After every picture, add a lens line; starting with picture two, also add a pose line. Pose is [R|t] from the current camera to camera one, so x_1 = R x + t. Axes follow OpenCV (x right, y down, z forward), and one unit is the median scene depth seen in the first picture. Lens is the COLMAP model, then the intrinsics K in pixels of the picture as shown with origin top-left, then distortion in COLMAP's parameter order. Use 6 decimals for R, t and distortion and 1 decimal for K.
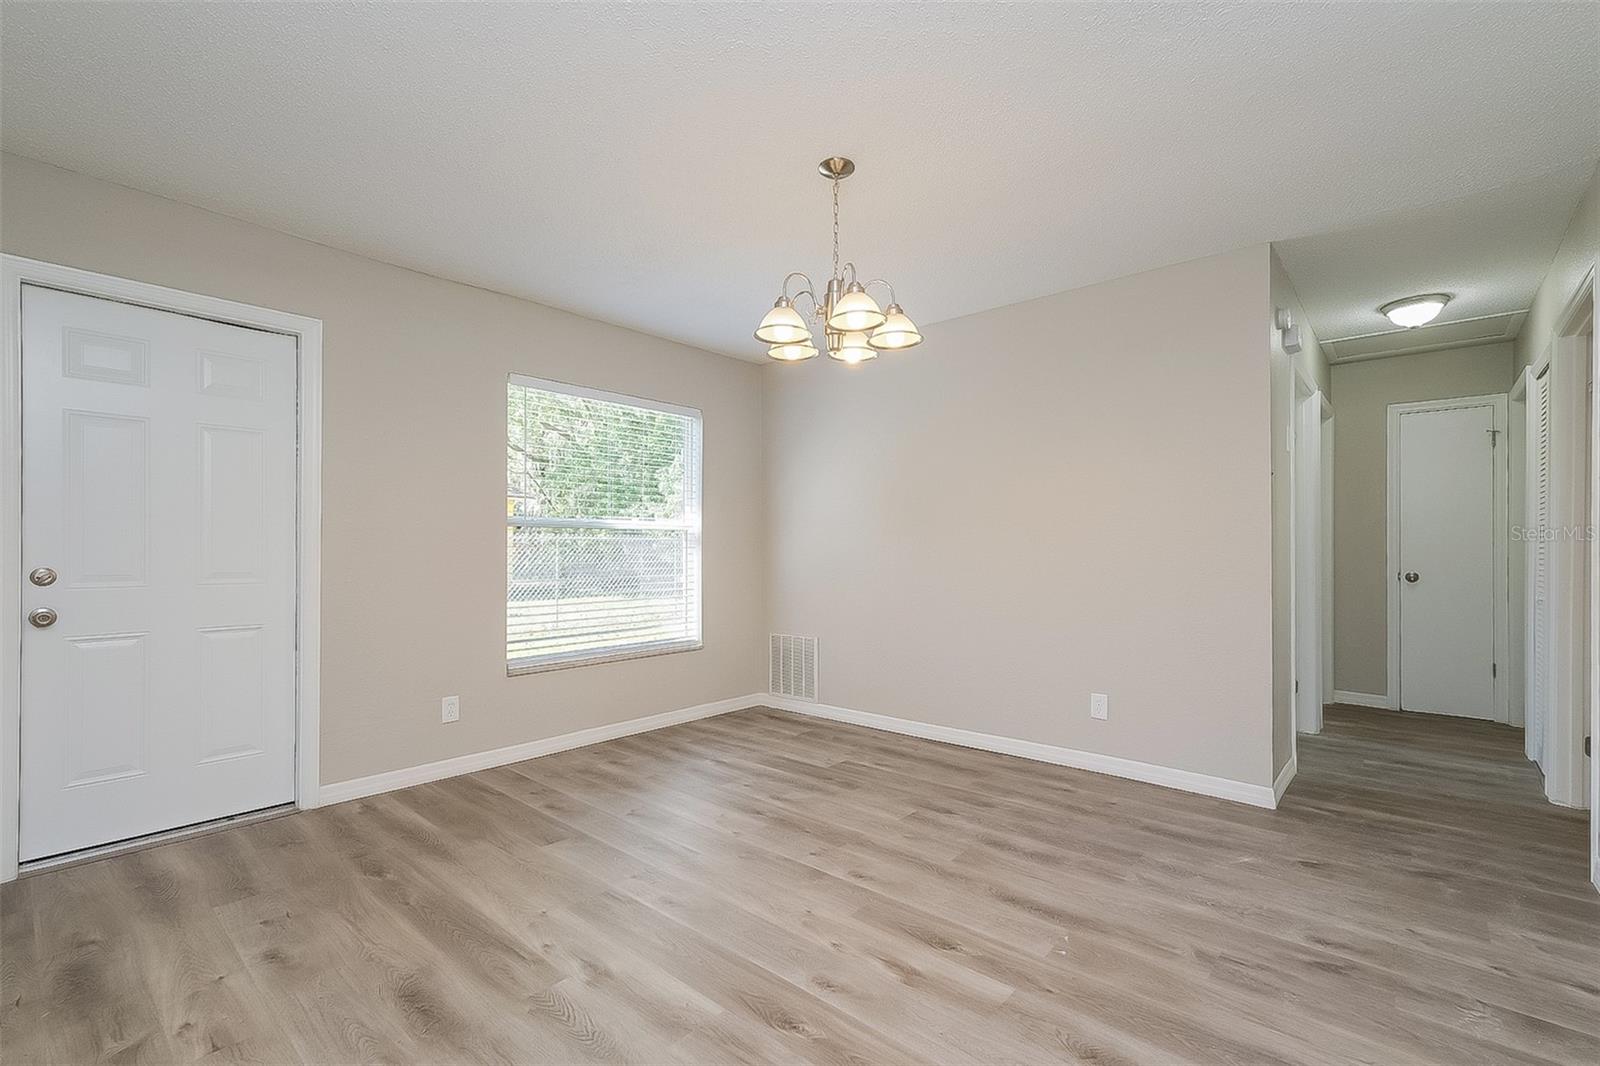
lens RADIAL K [[714.4, 0, 794.4], [0, 714.4, 539.1], [0, 0, 1]] dist [0.002817, -0.001156]
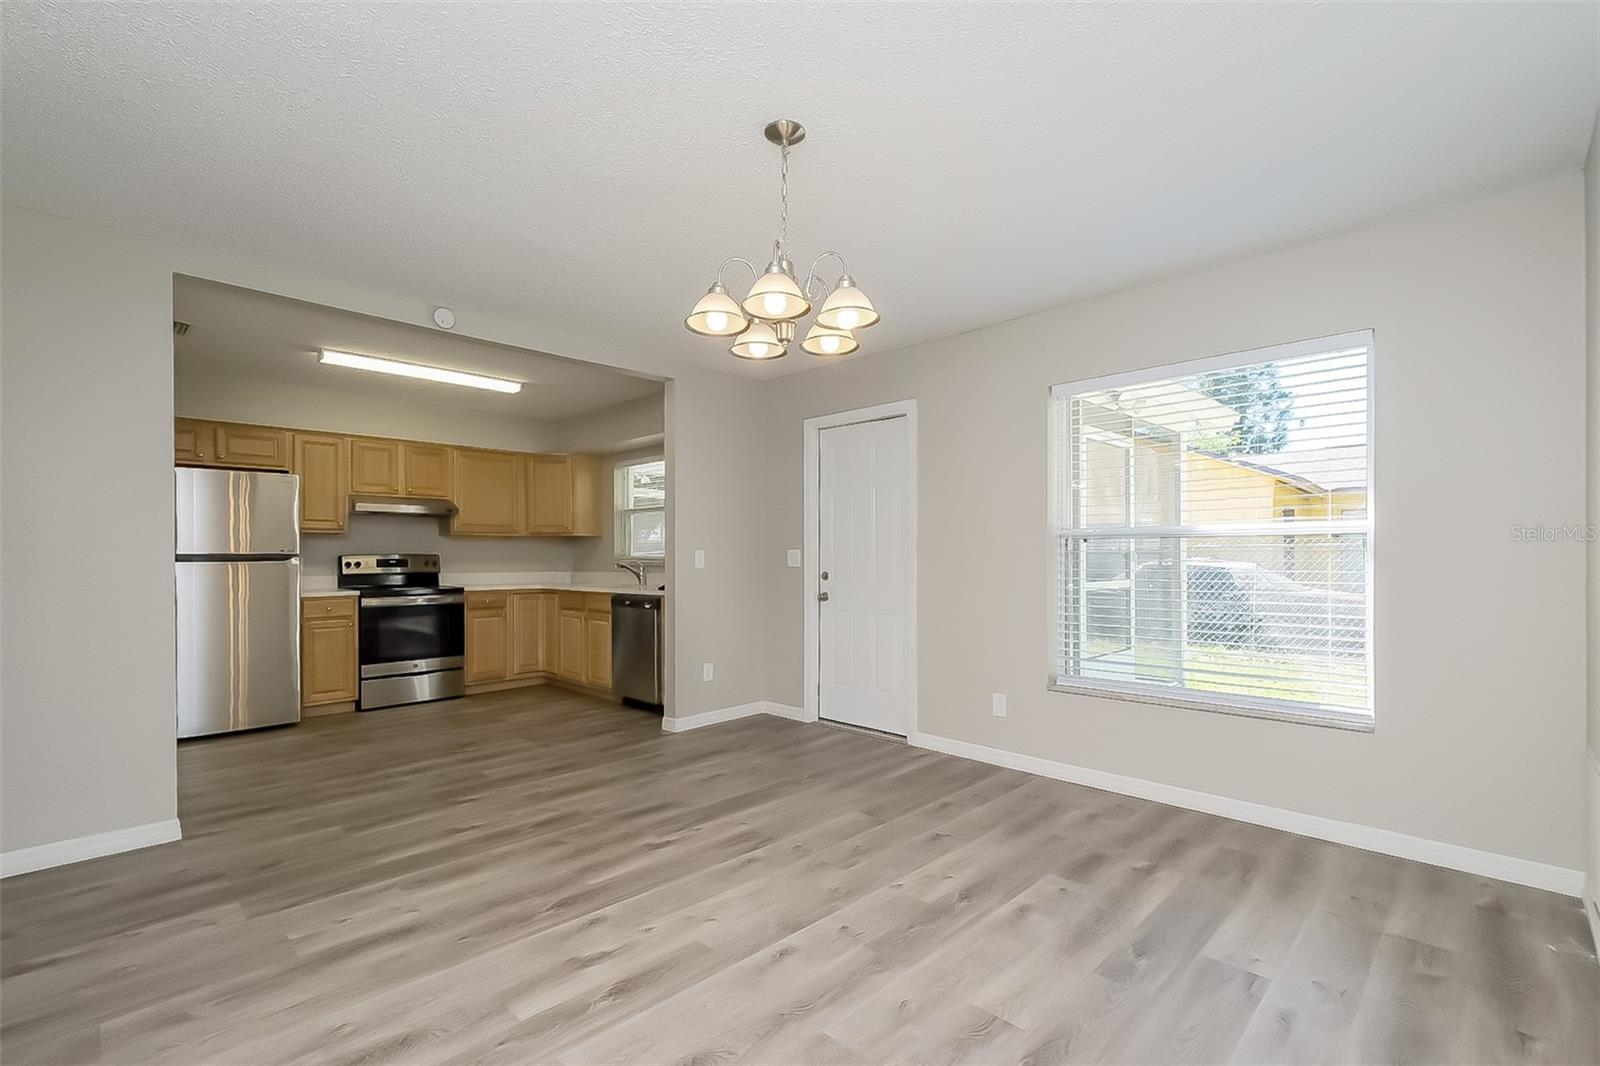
lens RADIAL K [[714.4, 0, 797.4], [0, 714.4, 547.7], [0, 0, 1]] dist [0.002817, -0.001156]
pose [[-0.052980, -0.010662, -0.998539, 0.765657], [0.012021, 0.999864, -0.011314, -0.001043], [0.998523, -0.012603, -0.052845, 0.864576]]
